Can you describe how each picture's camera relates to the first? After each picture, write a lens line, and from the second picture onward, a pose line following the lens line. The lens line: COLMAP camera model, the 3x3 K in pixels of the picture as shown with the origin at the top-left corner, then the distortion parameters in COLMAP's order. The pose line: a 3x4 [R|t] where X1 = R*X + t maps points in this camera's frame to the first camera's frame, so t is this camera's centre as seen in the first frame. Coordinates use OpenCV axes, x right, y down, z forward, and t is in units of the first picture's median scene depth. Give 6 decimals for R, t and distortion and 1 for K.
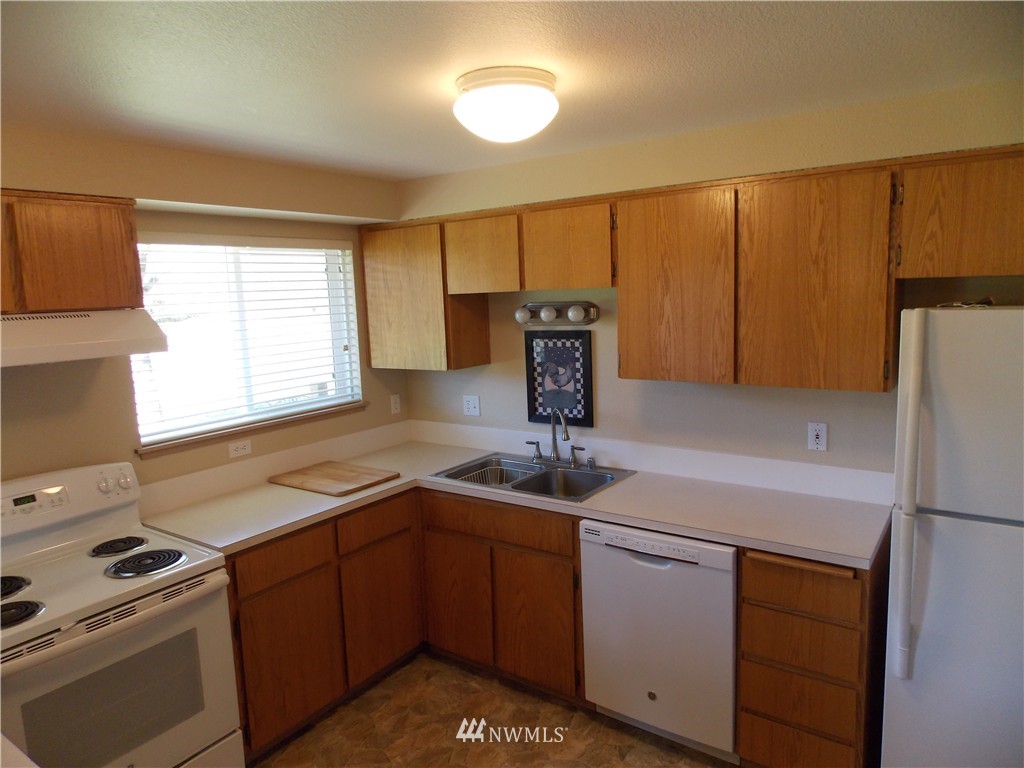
lens RADIAL K [[671.1, 0, 517.0], [0, 671.1, 384.5], [0, 0, 1]] dist [0.012414, -0.005641]
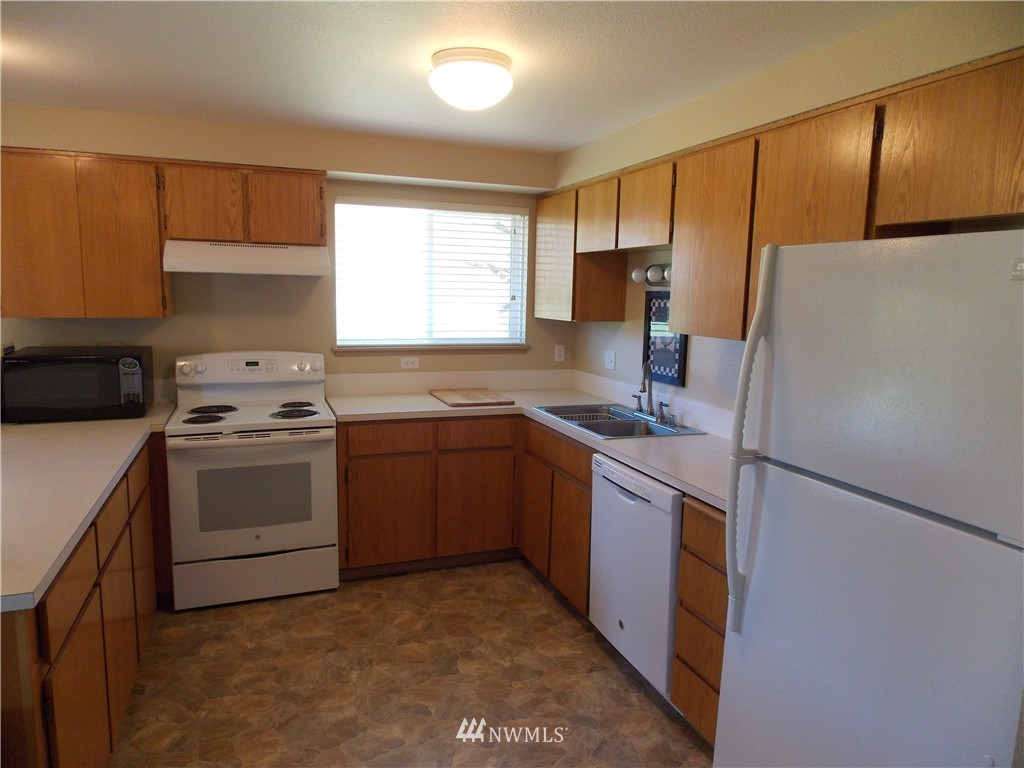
lens RADIAL K [[671.1, 0, 517.0], [0, 671.1, 384.5], [0, 0, 1]] dist [0.012414, -0.005641]
pose [[0.831116, 0.133443, -0.539851, 0.553304], [-0.129901, 0.990512, 0.044854, 0.057595], [0.540714, 0.032848, 0.840565, 0.006395]]
